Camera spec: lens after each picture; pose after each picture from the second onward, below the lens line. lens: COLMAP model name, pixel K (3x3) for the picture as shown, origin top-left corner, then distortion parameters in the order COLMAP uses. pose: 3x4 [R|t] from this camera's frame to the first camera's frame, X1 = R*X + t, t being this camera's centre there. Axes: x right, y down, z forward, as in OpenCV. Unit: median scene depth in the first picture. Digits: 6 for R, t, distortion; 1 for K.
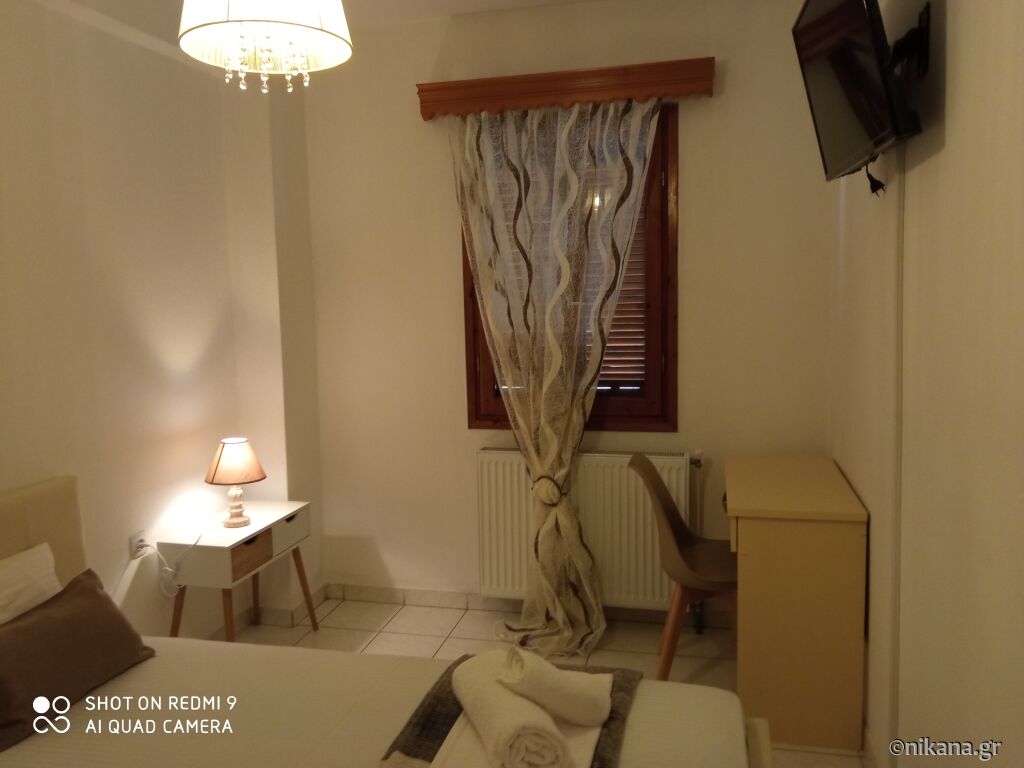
lens RADIAL K [[826.9, 0, 505.9], [0, 826.9, 377.8], [0, 0, 1]] dist [0.102564, -0.163963]
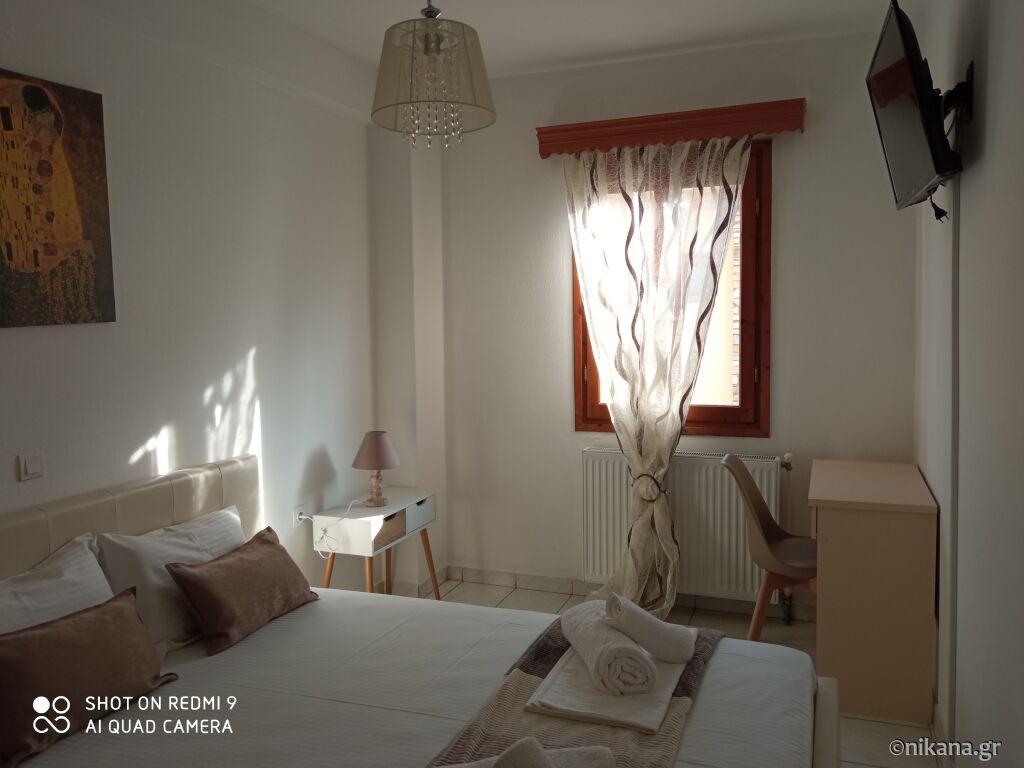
lens RADIAL K [[826.9, 0, 505.9], [0, 826.9, 377.8], [0, 0, 1]] dist [0.102564, -0.163963]
pose [[0.991711, 0.016257, -0.127455, 0.002748], [-0.020110, 0.999377, -0.028996, 0.028054], [0.126904, 0.031319, 0.991420, -0.141178]]
